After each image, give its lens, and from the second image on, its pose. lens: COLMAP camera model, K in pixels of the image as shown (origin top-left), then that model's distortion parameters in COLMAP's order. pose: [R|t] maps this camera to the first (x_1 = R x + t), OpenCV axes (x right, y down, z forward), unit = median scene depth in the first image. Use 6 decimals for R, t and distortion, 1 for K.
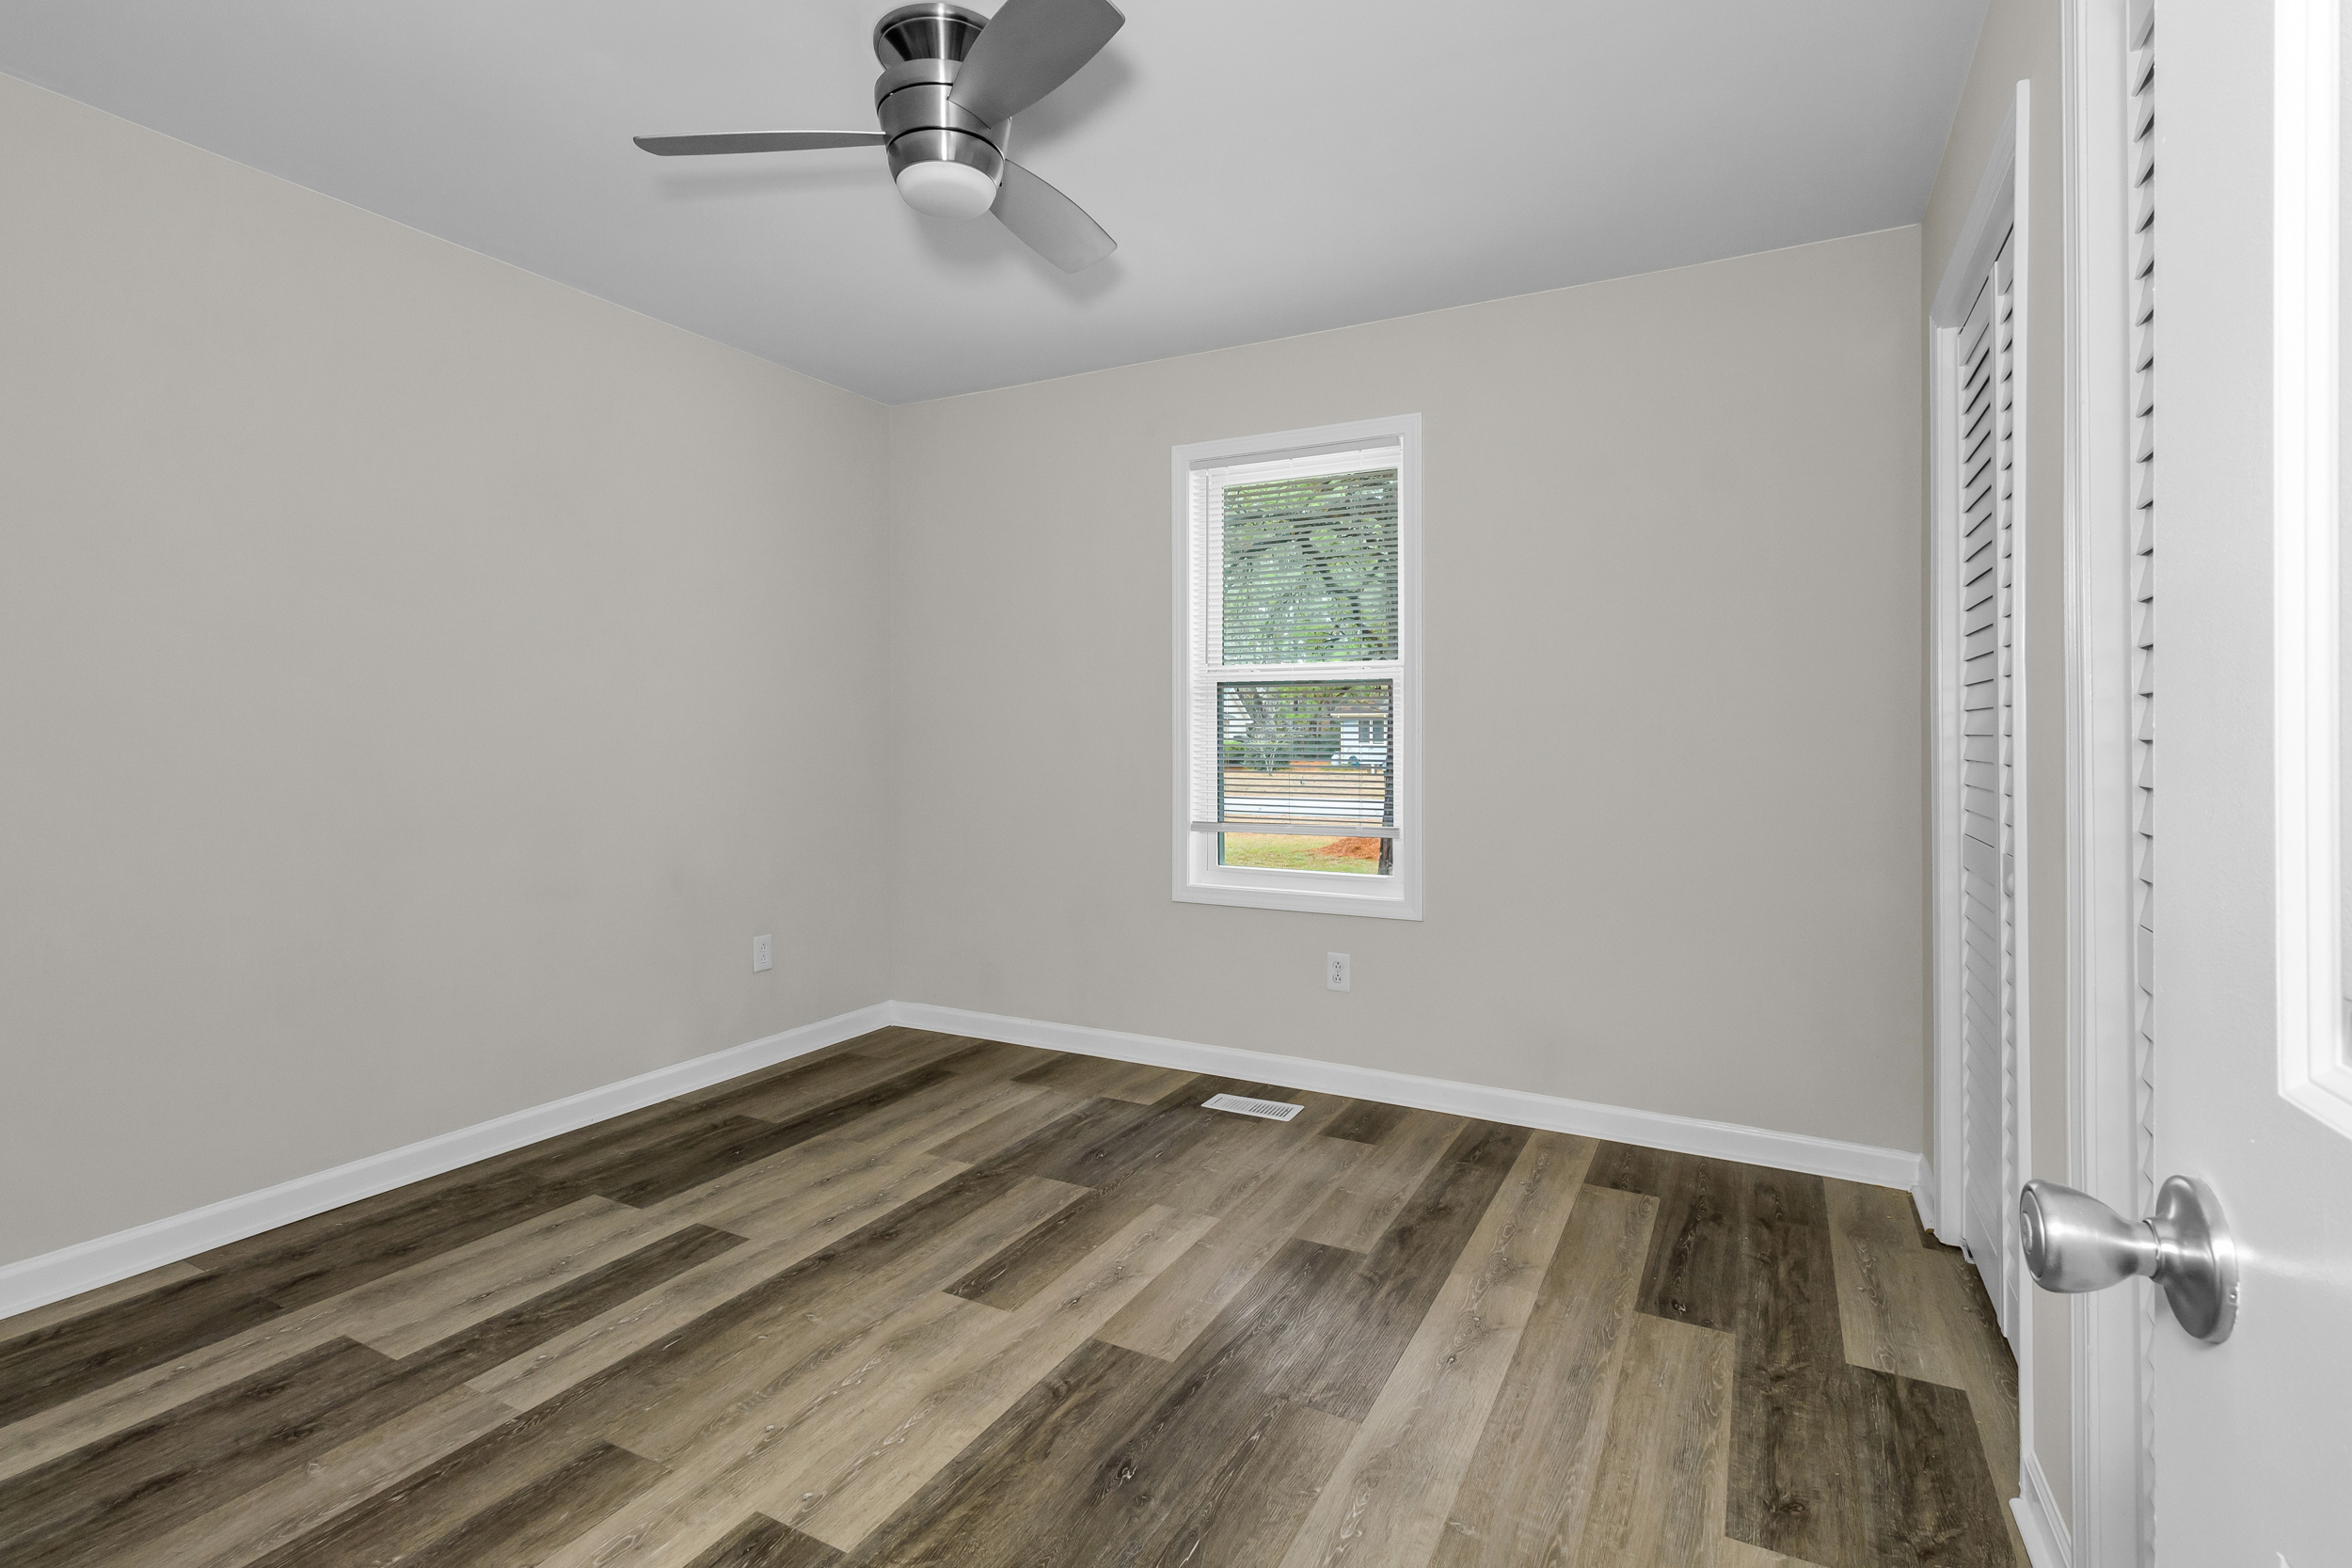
lens RADIAL K [[1104.3, 0, 1169.9], [0, 1104.3, 735.4], [0, 0, 1]] dist [0.002160, 0.000271]
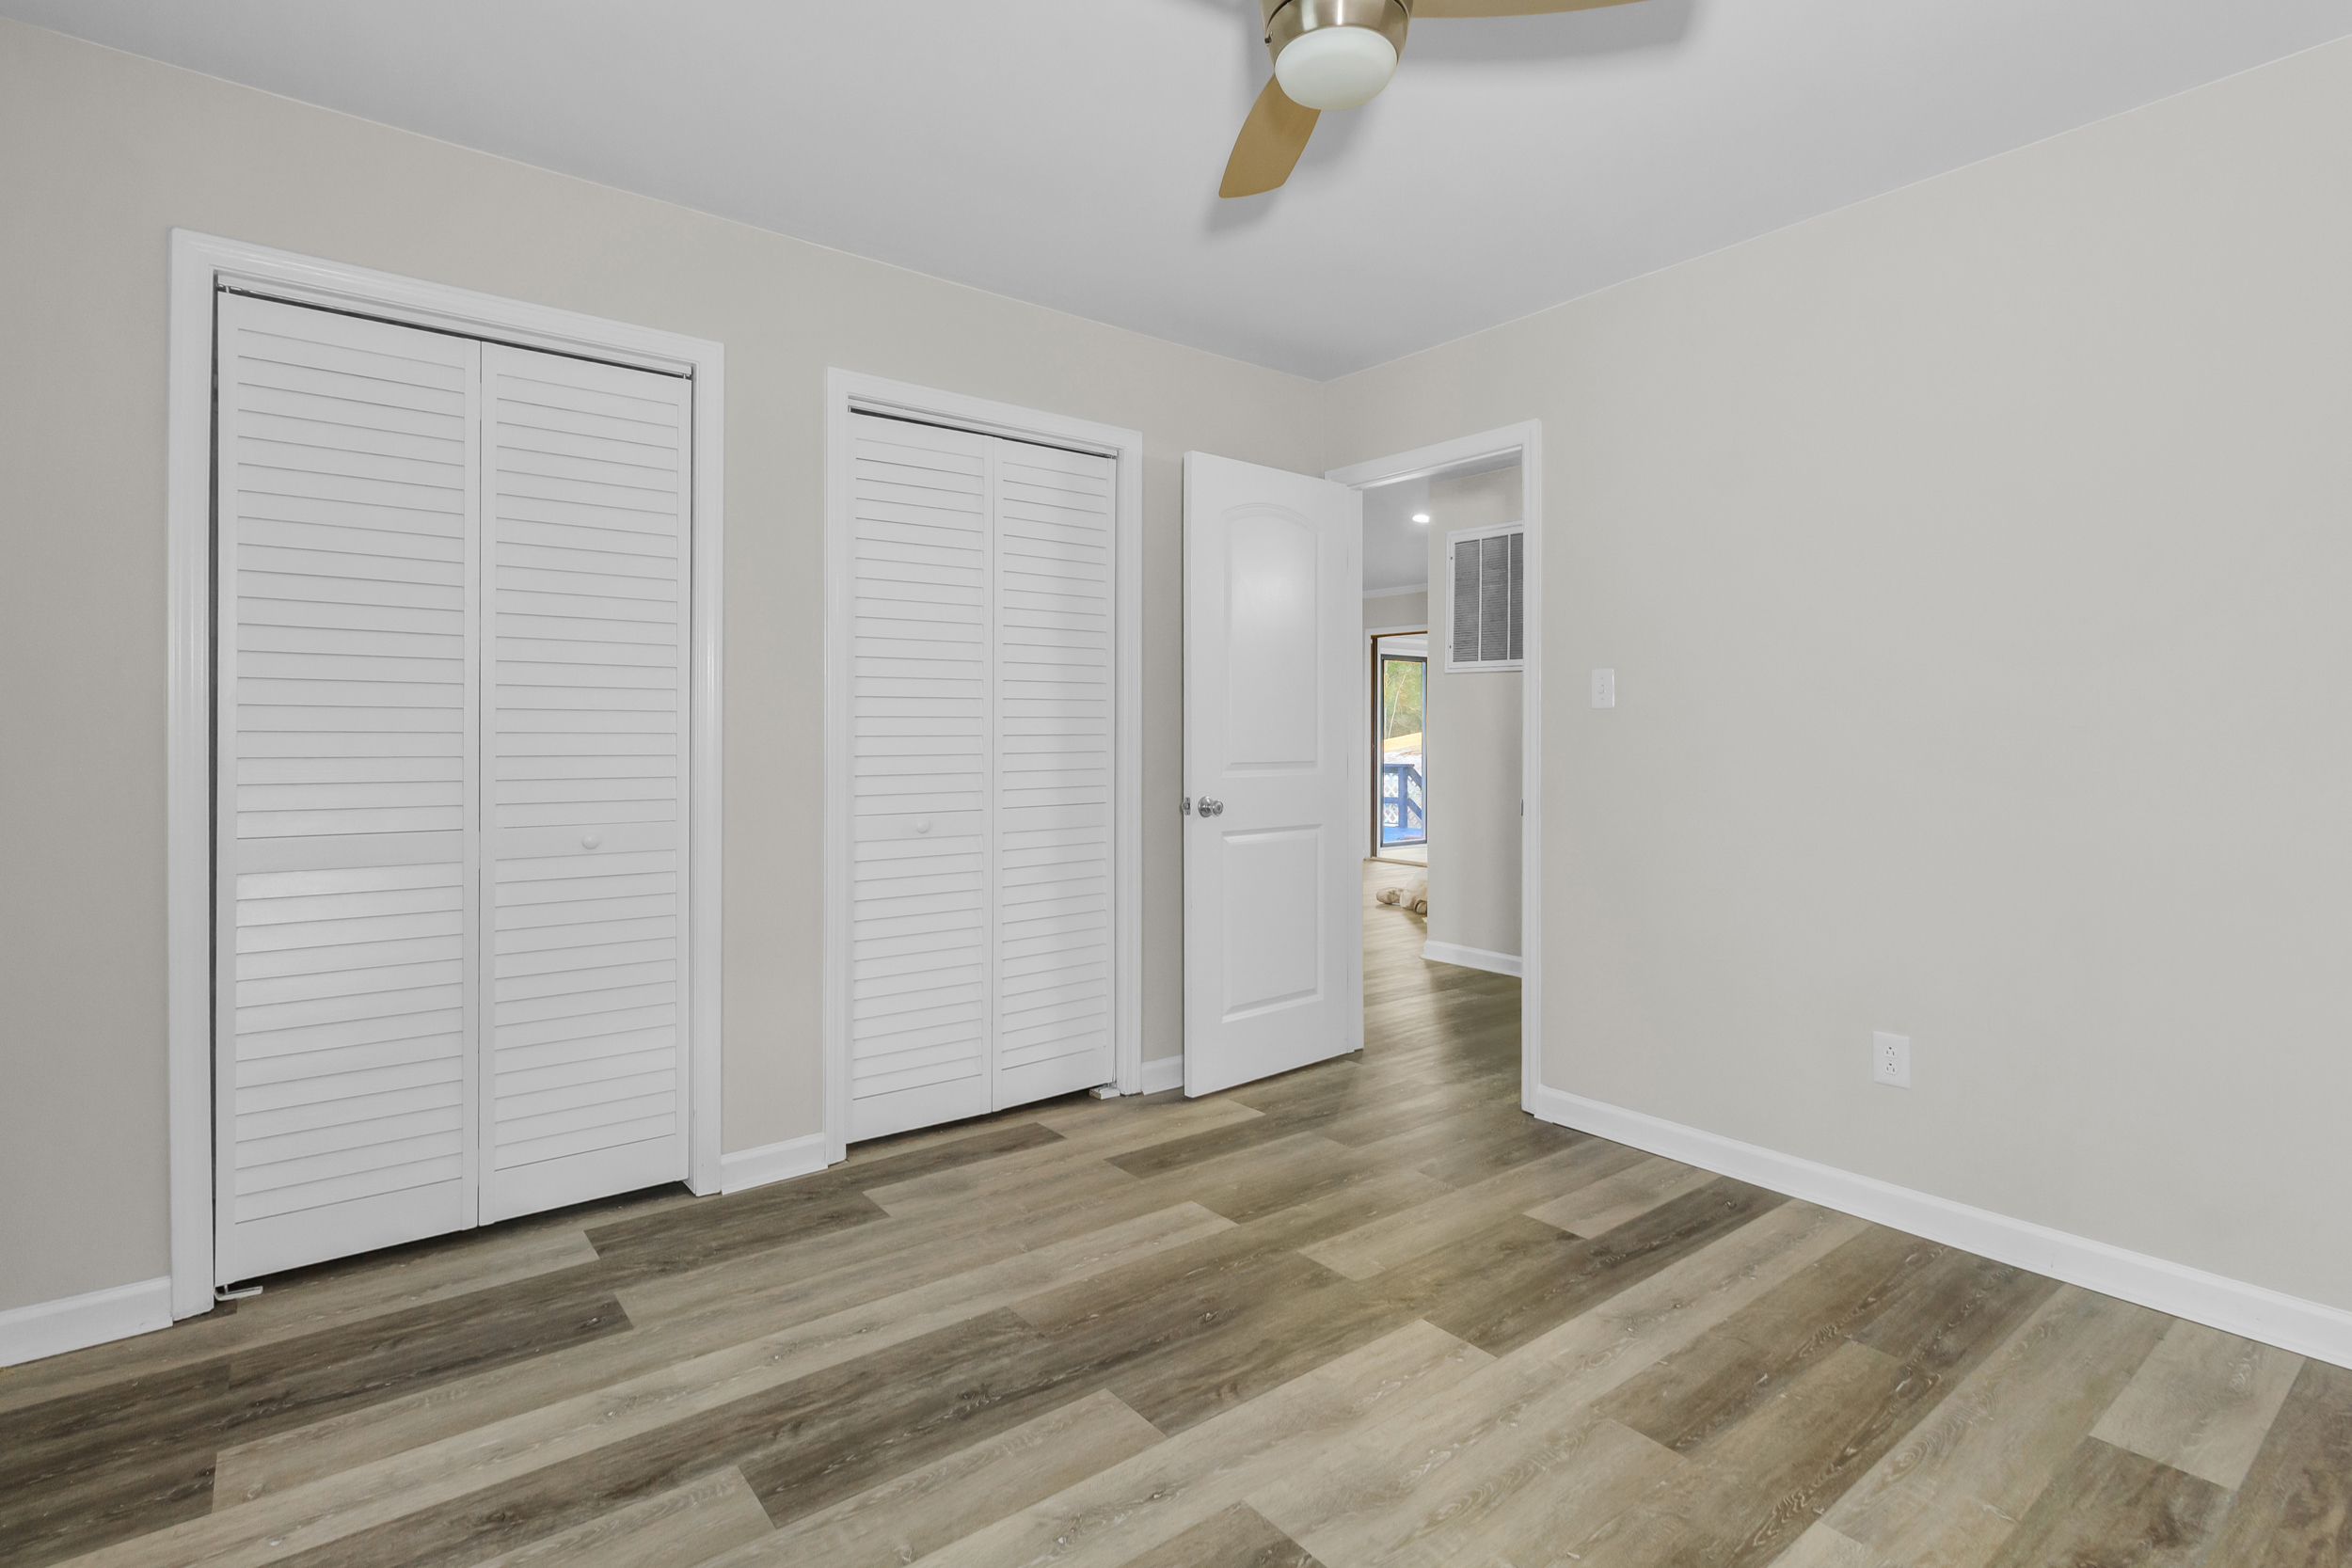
lens RADIAL K [[1104.3, 0, 1169.9], [0, 1104.3, 735.4], [0, 0, 1]] dist [0.002160, 0.000271]
pose [[-0.912468, -0.004497, 0.409123, -0.445130], [-0.004432, 0.999990, 0.001108, -0.001485], [-0.409123, -0.000802, -0.912479, 1.881111]]
